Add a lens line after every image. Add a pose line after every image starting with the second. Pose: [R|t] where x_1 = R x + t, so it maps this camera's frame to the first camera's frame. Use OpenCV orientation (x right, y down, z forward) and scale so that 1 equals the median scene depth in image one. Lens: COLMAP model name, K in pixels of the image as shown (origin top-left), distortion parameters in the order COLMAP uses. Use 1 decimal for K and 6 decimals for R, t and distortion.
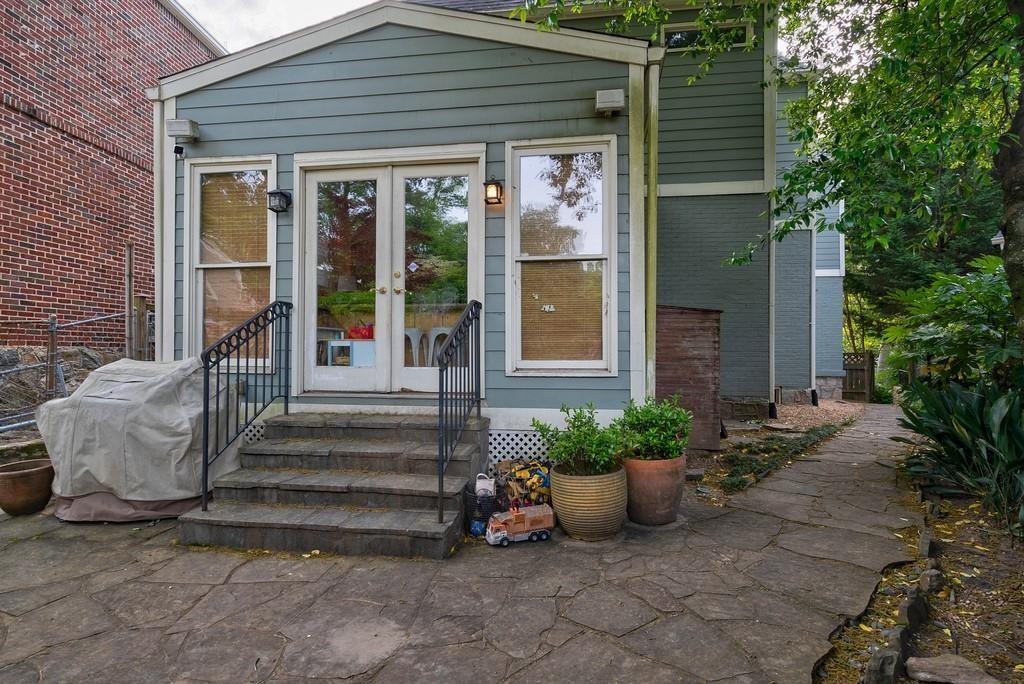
lens RADIAL K [[533.7, 0, 512.4], [0, 533.7, 341.2], [0, 0, 1]] dist [0.000445, -0.000004]
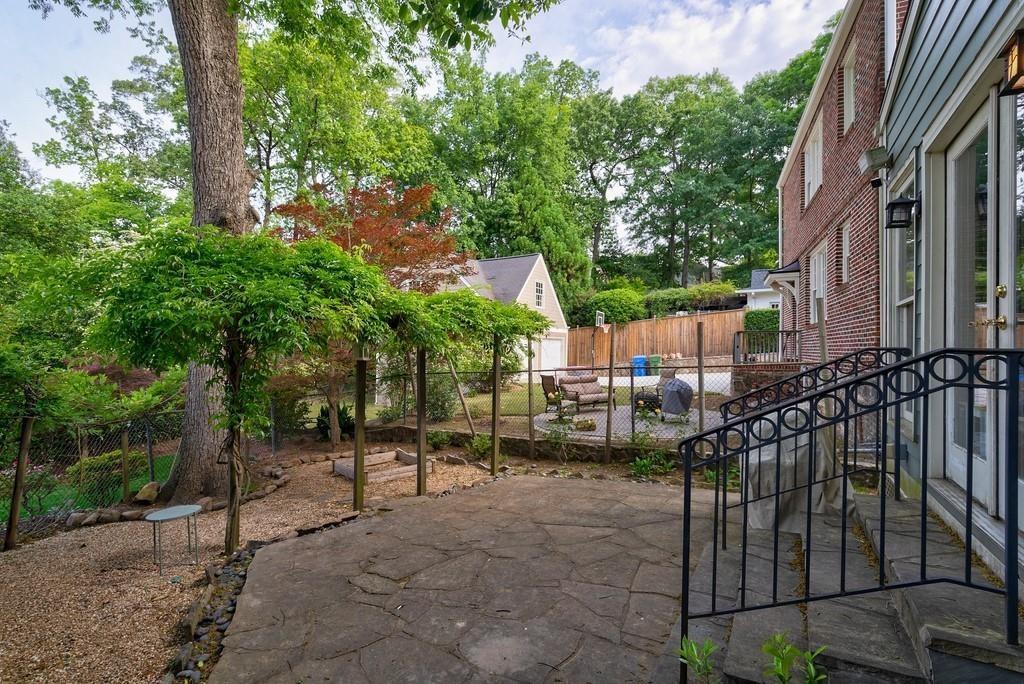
lens RADIAL K [[484.7, 0, 512.8], [0, 484.7, 344.3], [0, 0, 1]] dist [-0.003966, 0.002447]
pose [[-0.359582, -0.002326, -0.933110, 0.604528], [-0.000176, 0.999997, -0.002425, -0.117988], [0.933113, -0.000708, -0.359582, 1.137509]]
